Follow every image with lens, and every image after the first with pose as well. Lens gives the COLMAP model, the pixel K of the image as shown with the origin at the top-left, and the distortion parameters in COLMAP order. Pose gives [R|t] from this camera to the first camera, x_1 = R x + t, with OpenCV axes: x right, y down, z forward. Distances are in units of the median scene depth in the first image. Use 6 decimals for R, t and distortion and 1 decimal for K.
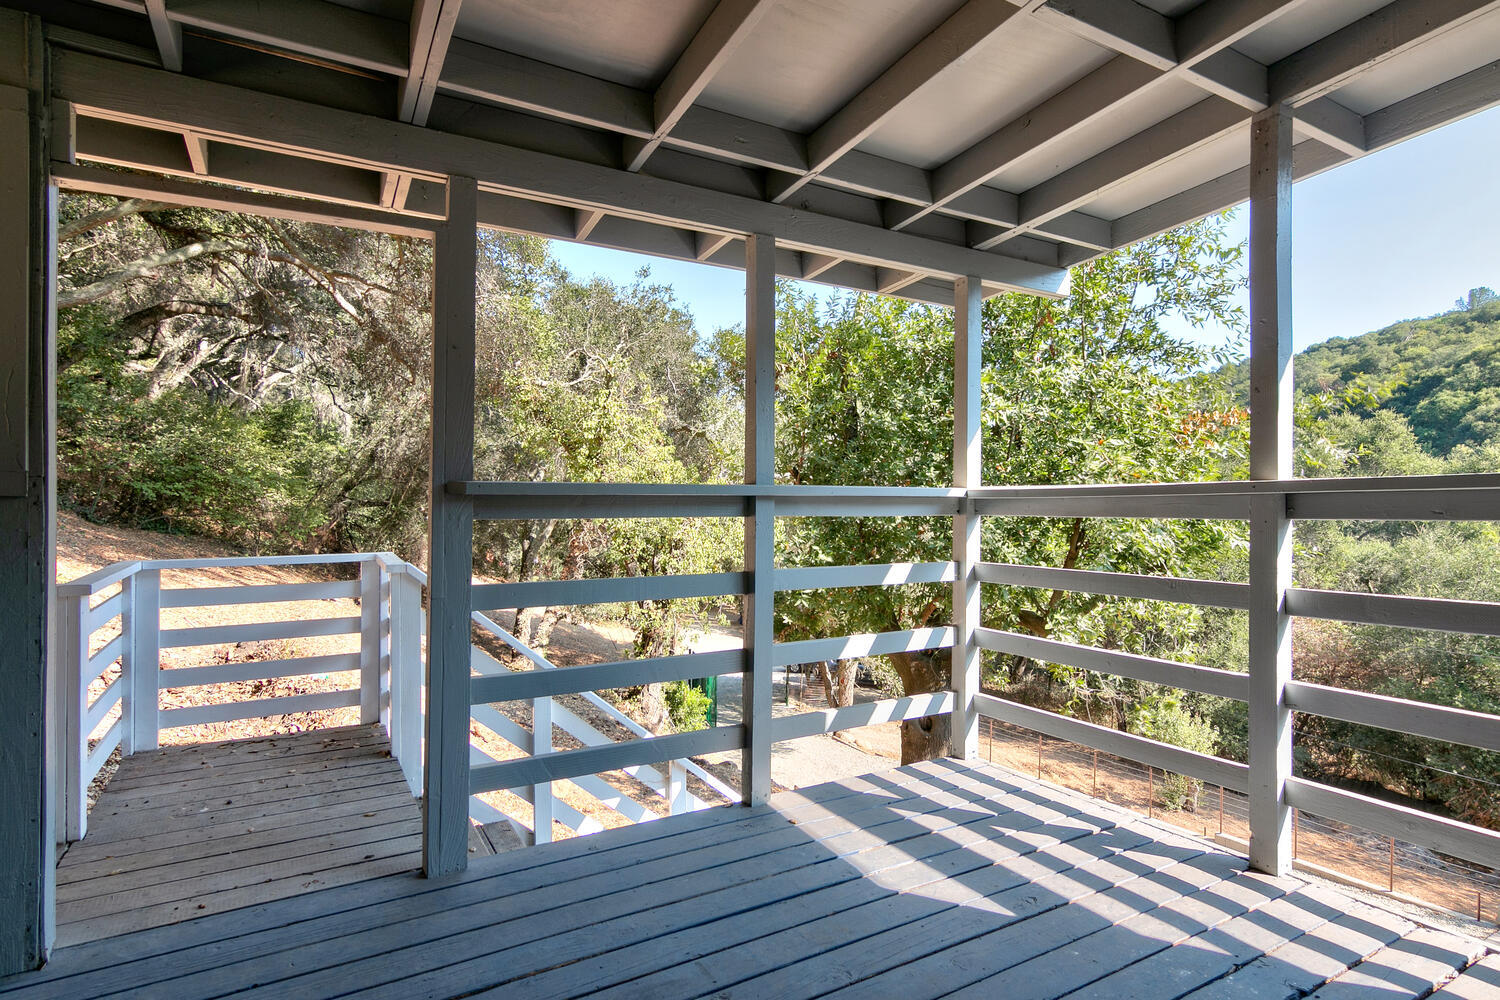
lens RADIAL K [[772.1, 0, 750.0], [0, 772.1, 500.0], [0, 0, 1]] dist [0.001231, 0.000443]
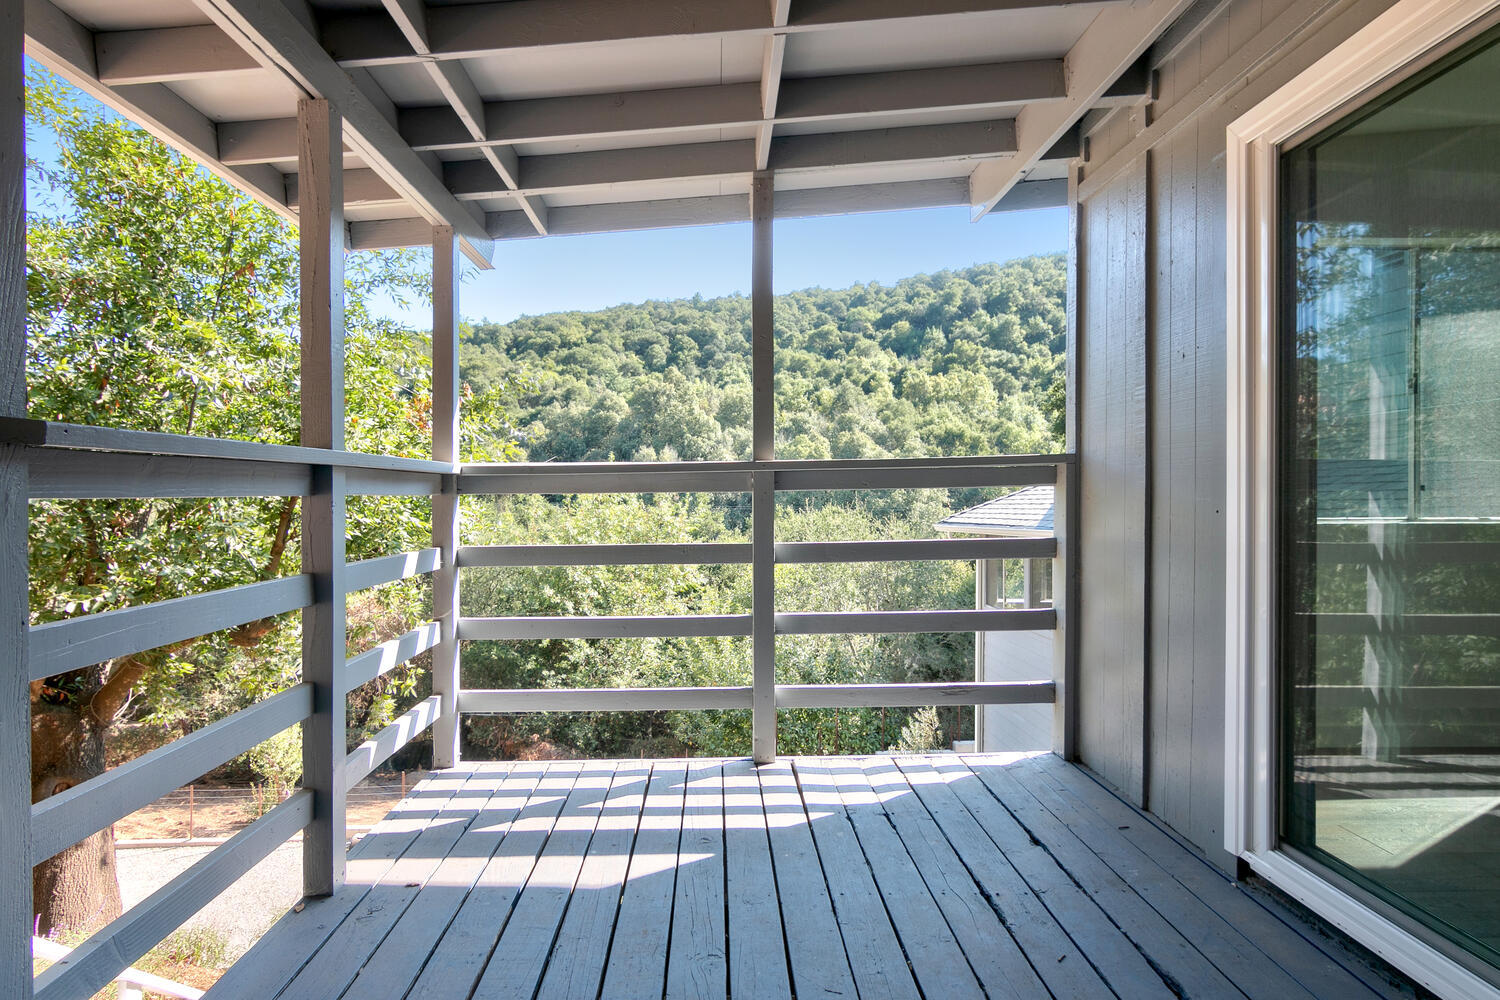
lens RADIAL K [[829.8, 0, 750.0], [0, 829.8, 500.0], [0, 0, 1]] dist [-0.002135, -0.000413]
pose [[0.522494, -0.017319, 0.852467, -0.338736], [0.006088, 0.999844, 0.016582, 0.011828], [-0.852621, -0.003474, 0.522518, 0.194142]]
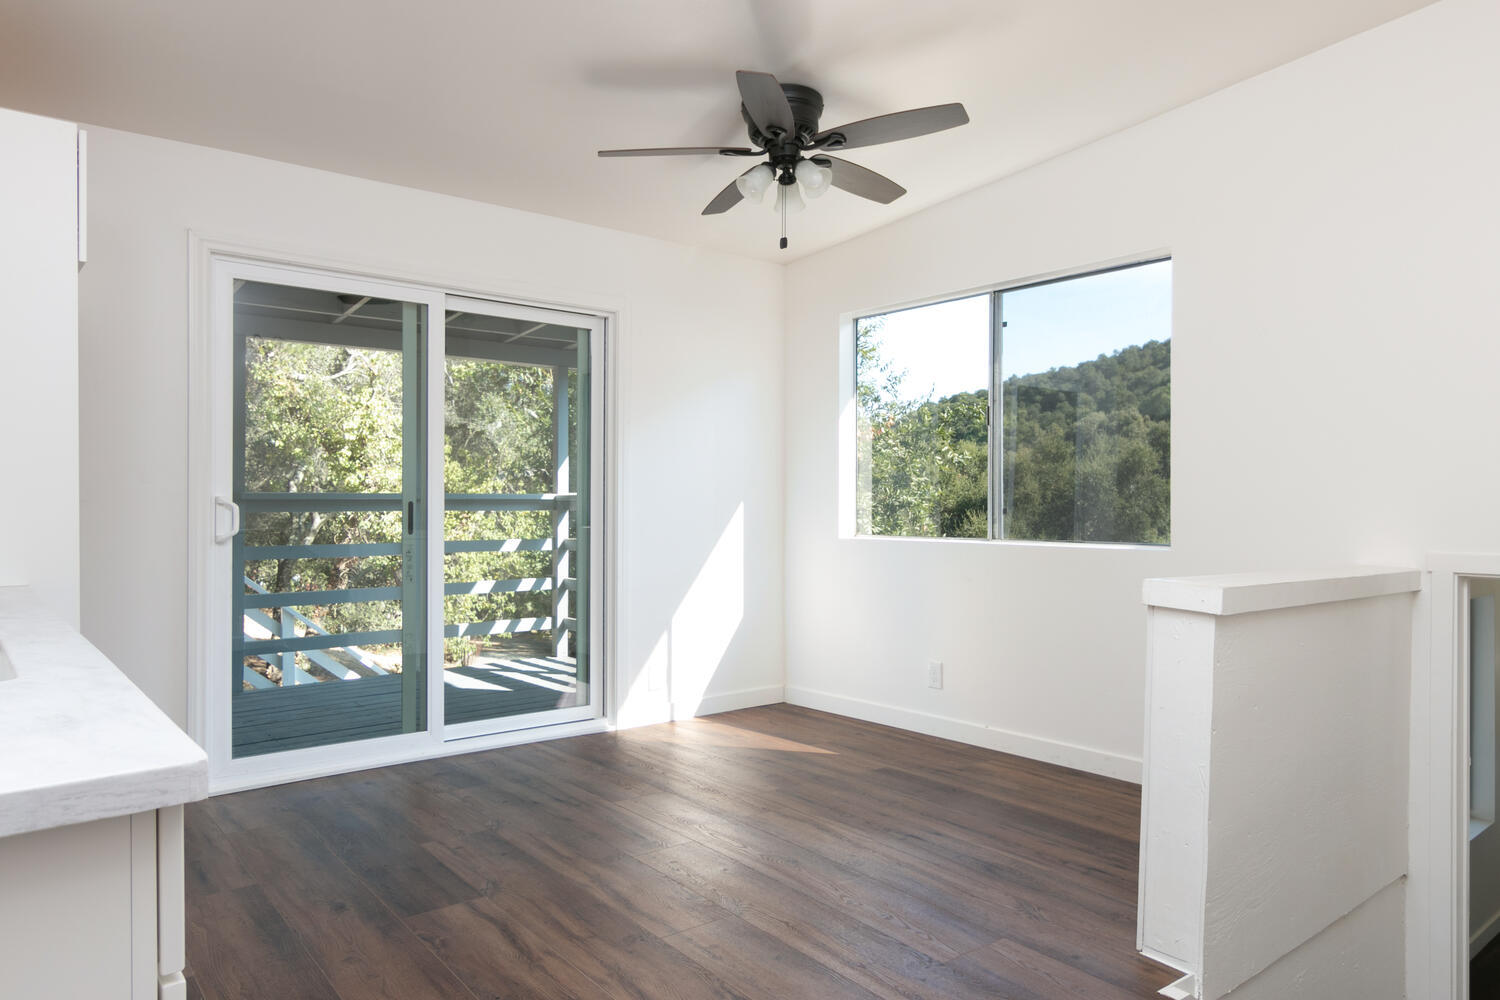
lens RADIAL K [[973.1, 0, 750.0], [0, 973.1, 500.0], [0, 0, 1]] dist [-0.003556, -0.001079]
pose [[0.986380, -0.006262, 0.164364, 0.319214], [0.006718, 0.999975, -0.002214, 0.003968], [-0.164346, 0.003288, 0.986397, -1.057547]]
